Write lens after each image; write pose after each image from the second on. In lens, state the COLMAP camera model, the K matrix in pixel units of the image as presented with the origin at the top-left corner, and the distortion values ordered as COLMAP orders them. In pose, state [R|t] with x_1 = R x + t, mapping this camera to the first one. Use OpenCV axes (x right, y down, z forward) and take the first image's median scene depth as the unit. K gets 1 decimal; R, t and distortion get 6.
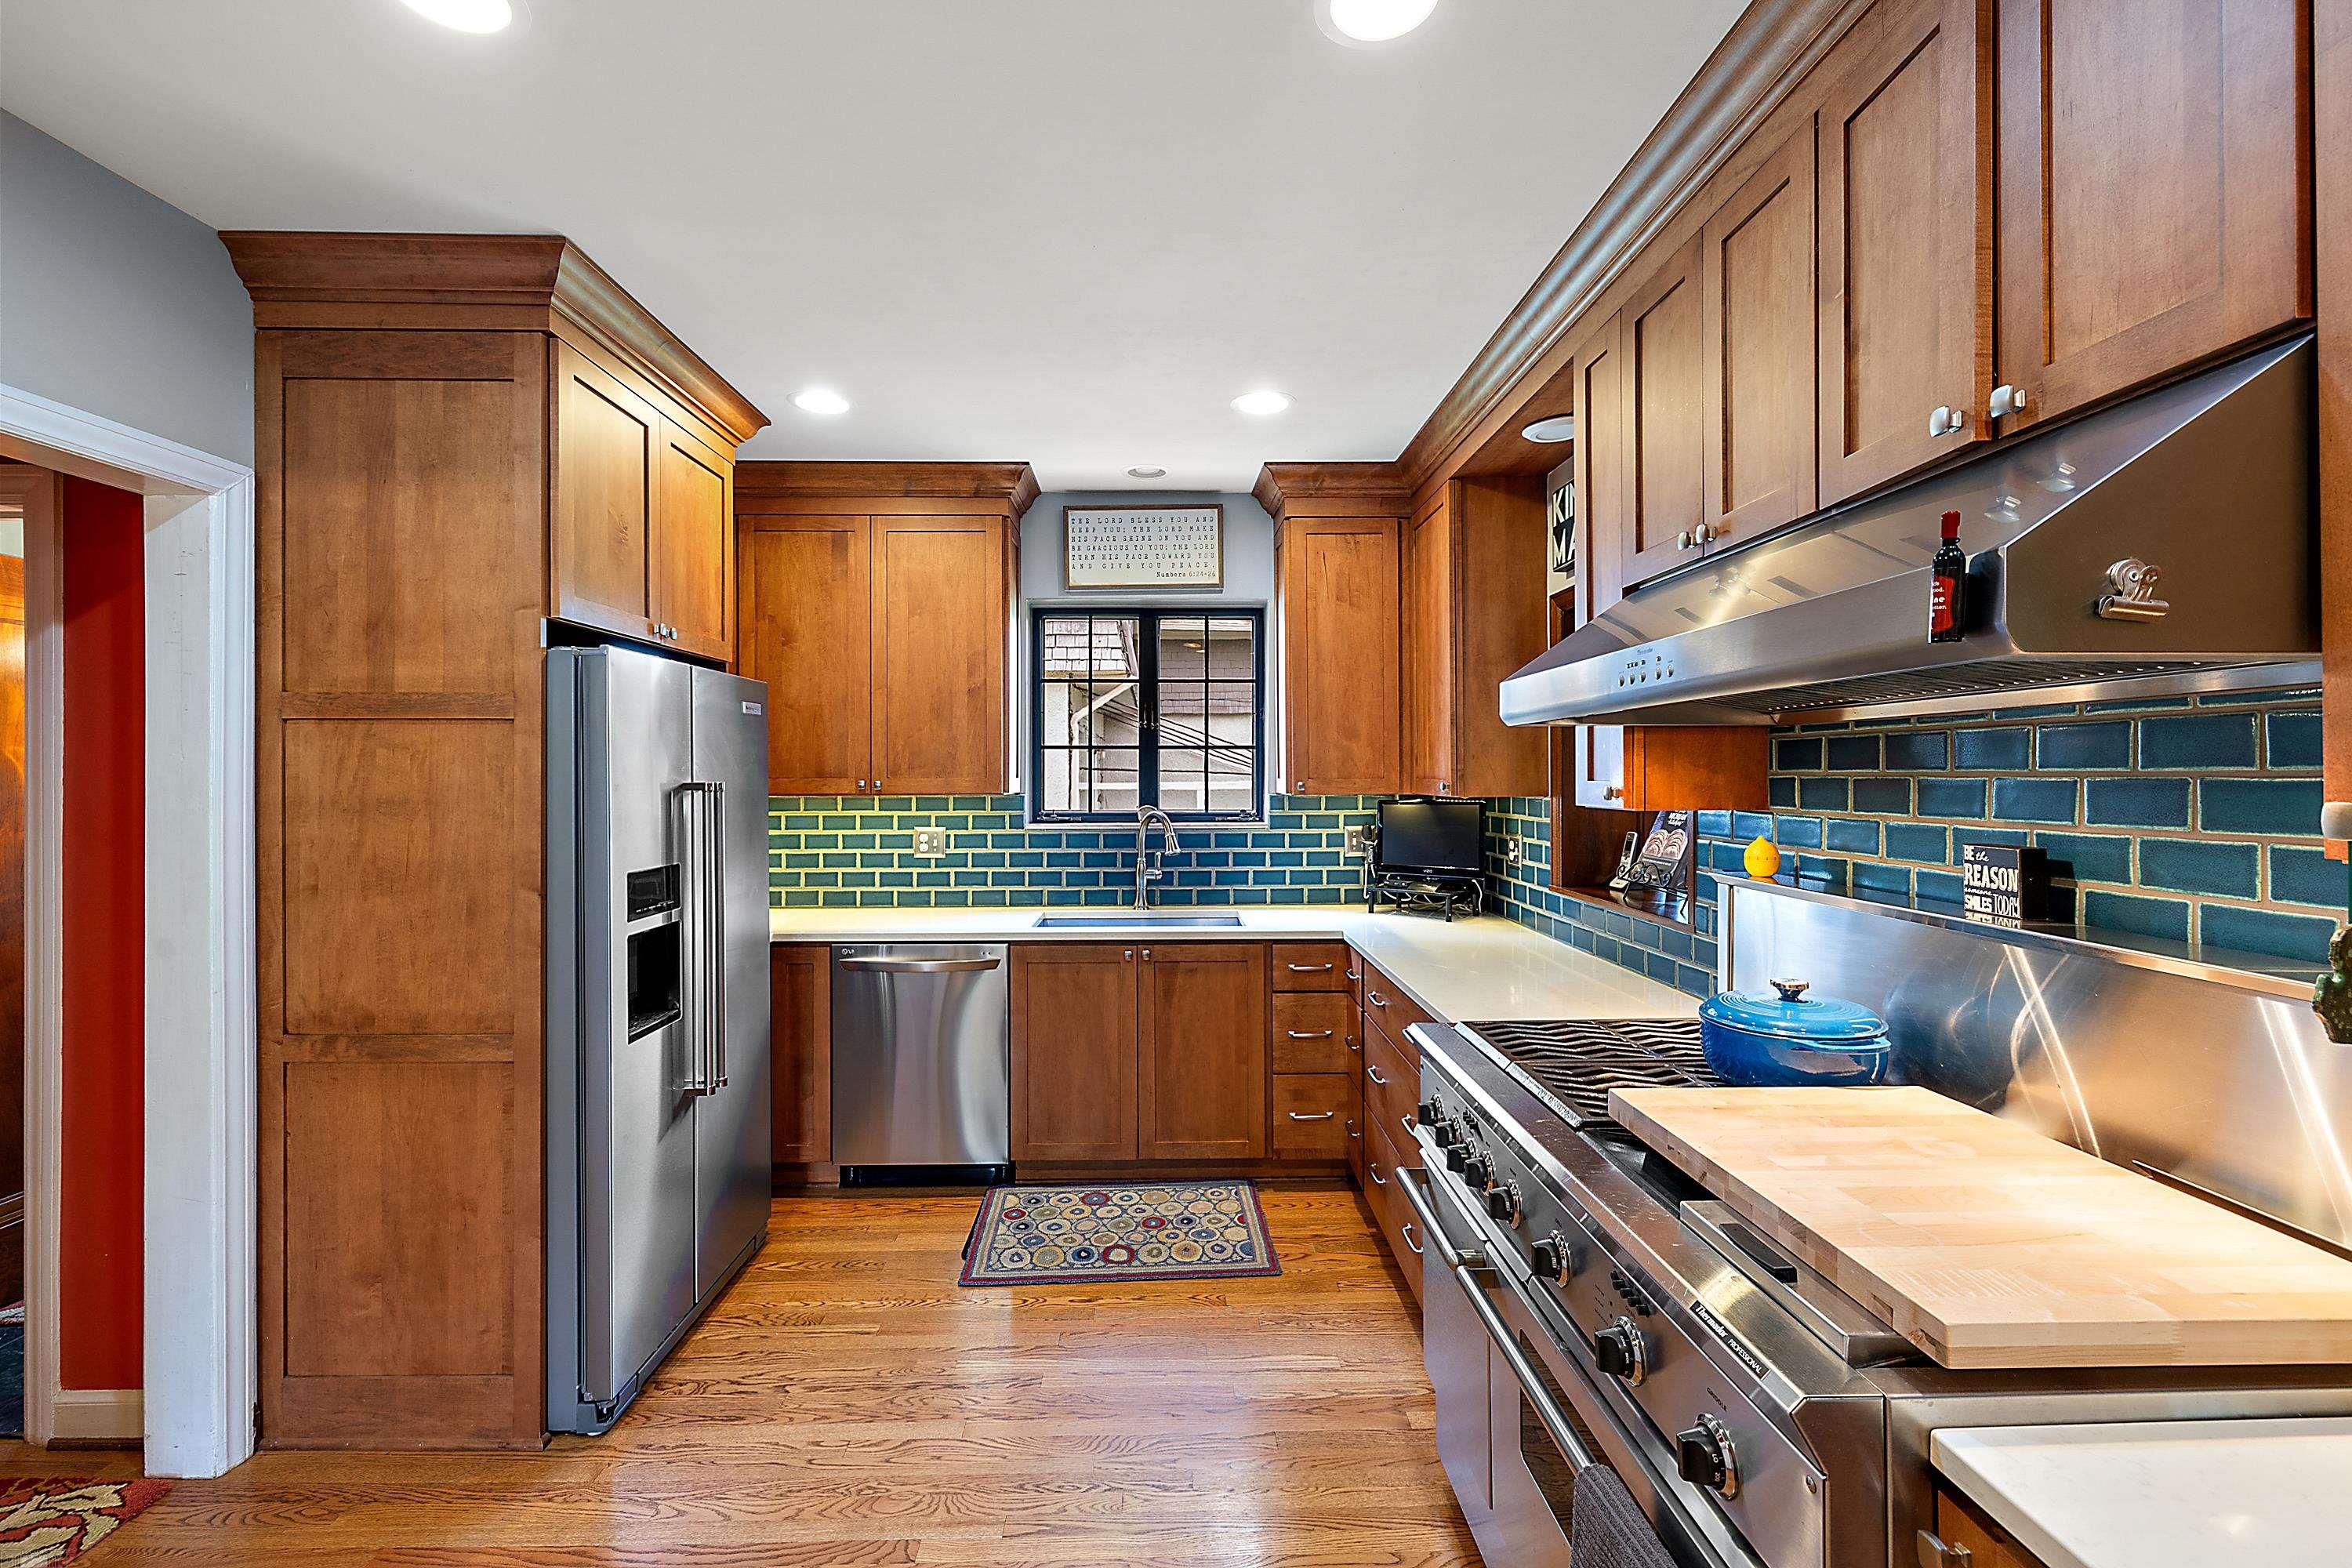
lens RADIAL K [[985.2, 0, 1176.8], [0, 985.2, 779.5], [0, 0, 1]] dist [0.000007, -0.000008]
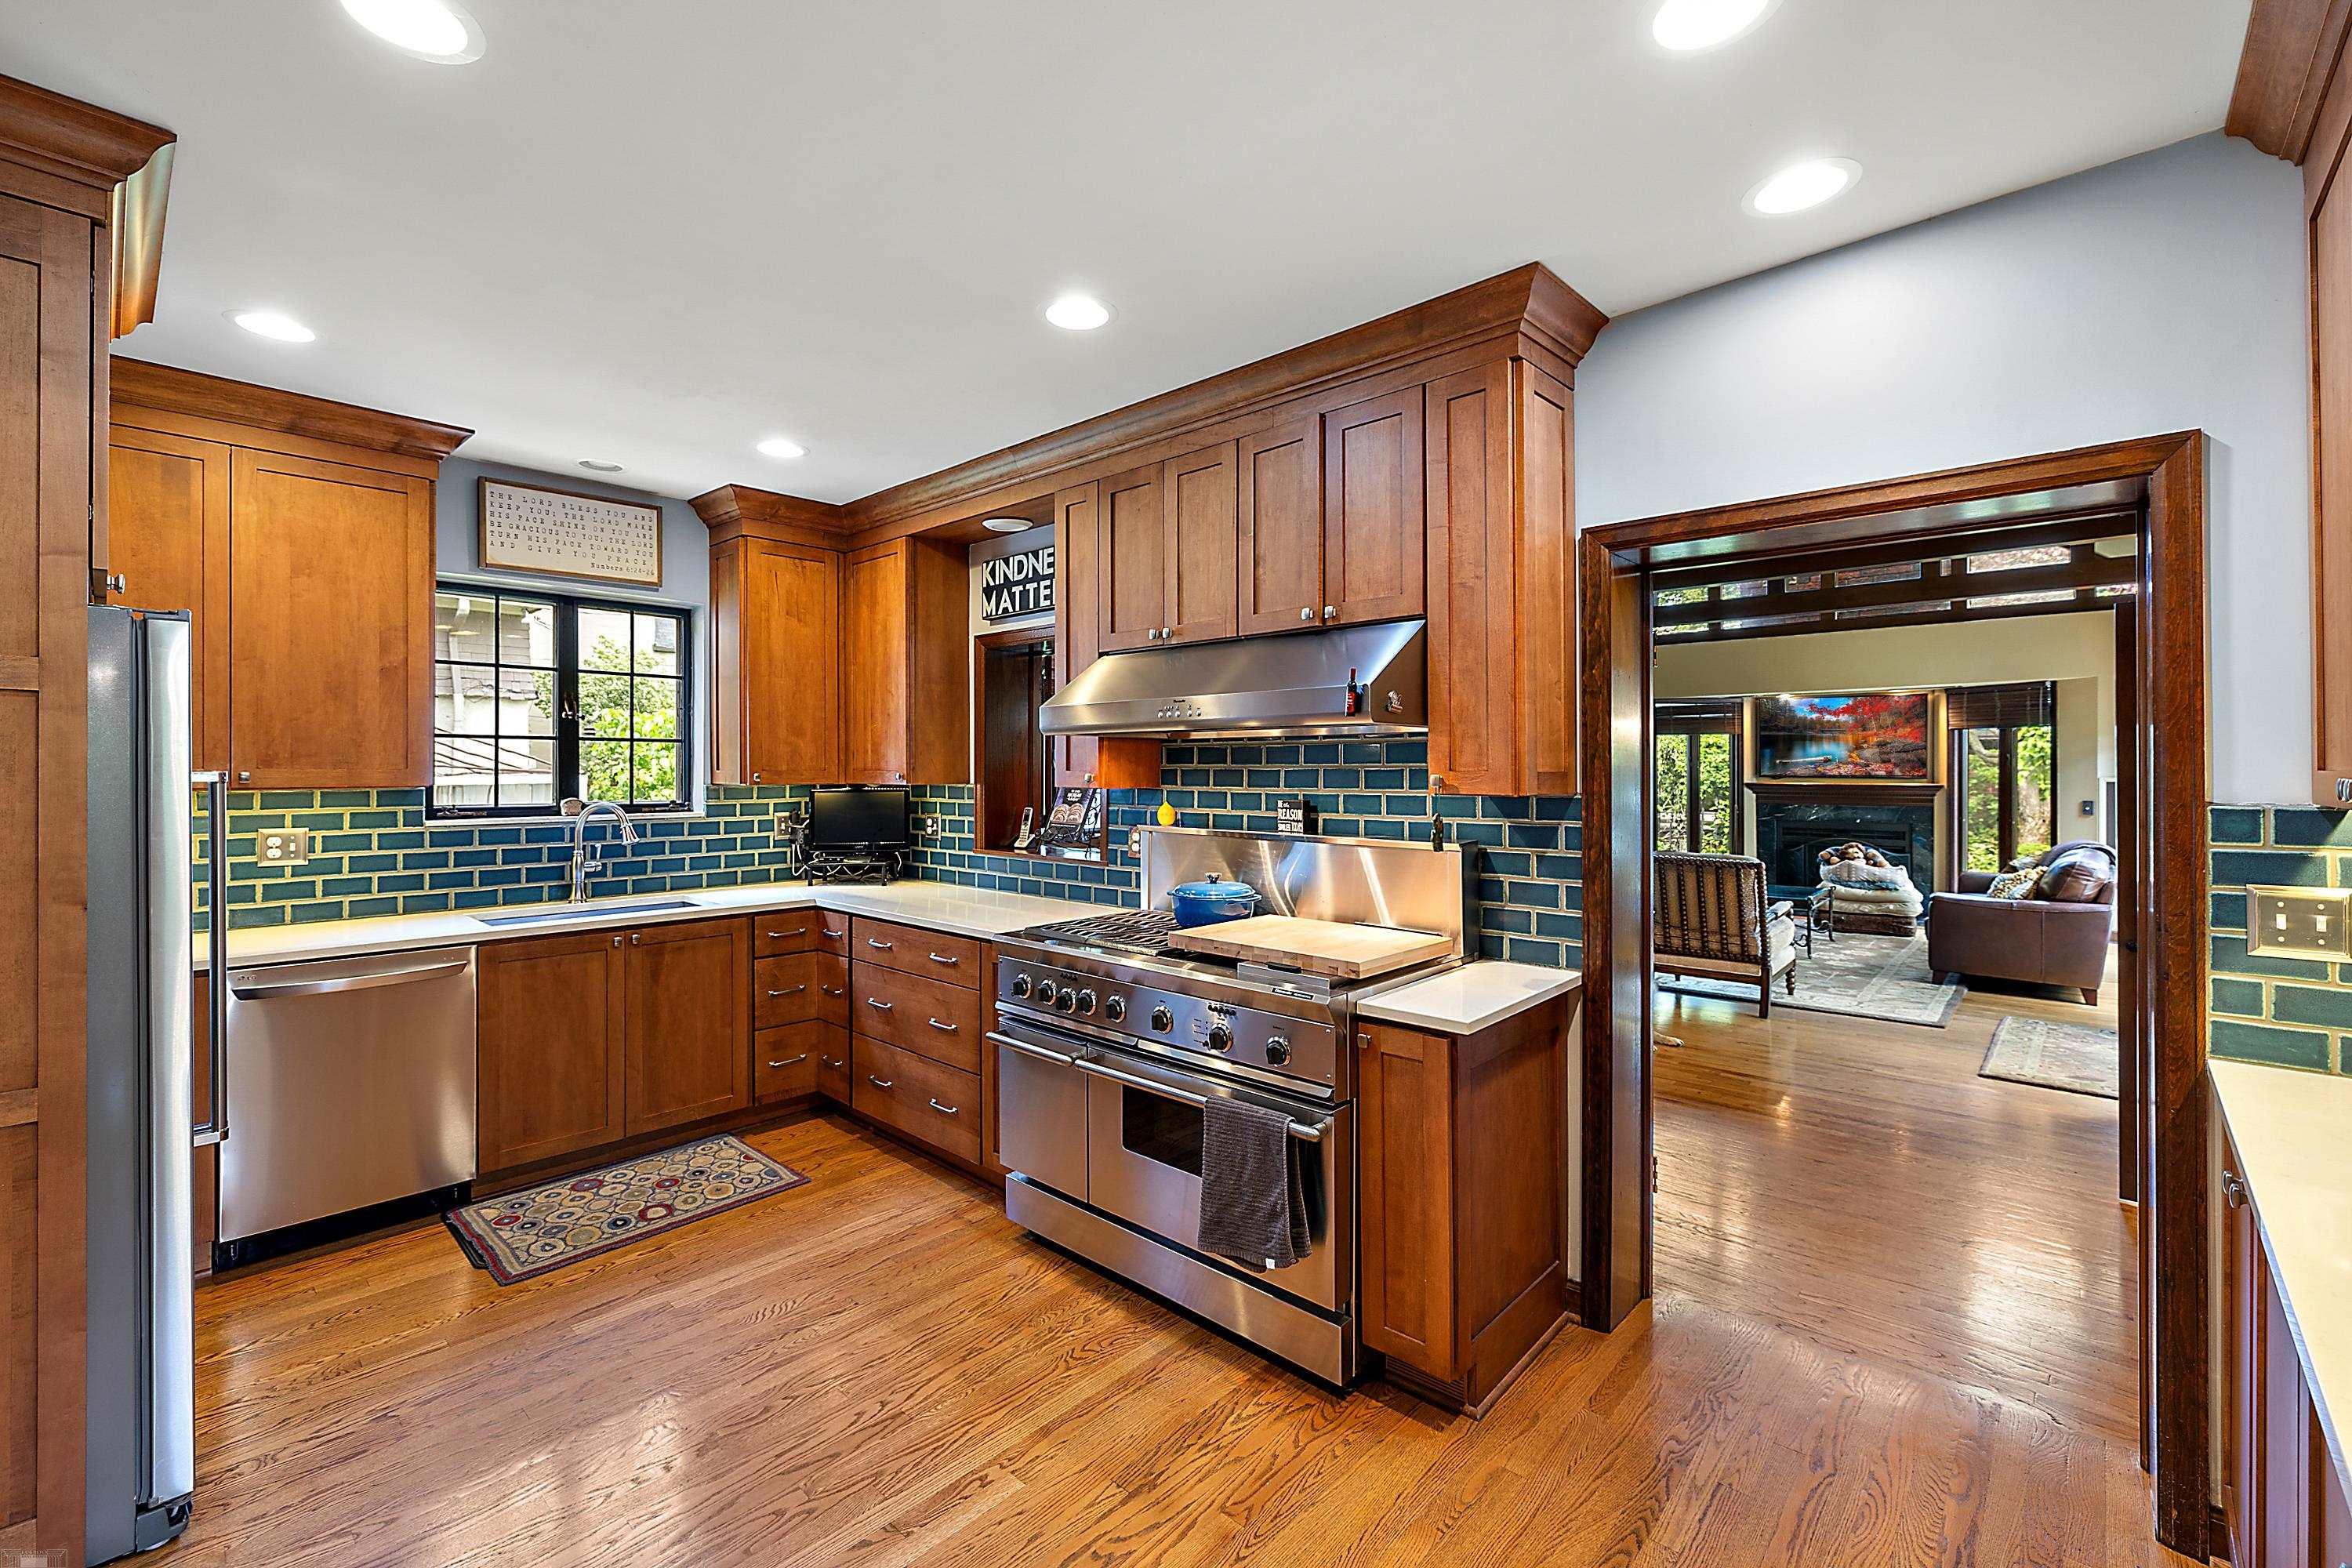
lens RADIAL K [[985.2, 0, 1176.8], [0, 985.2, 779.5], [0, 0, 1]] dist [0.000007, -0.000008]
pose [[0.693842, -0.004709, 0.720112, -0.380439], [0.001529, 0.999986, 0.005065, 0.004911], [-0.720125, -0.002414, 0.693840, -0.134070]]
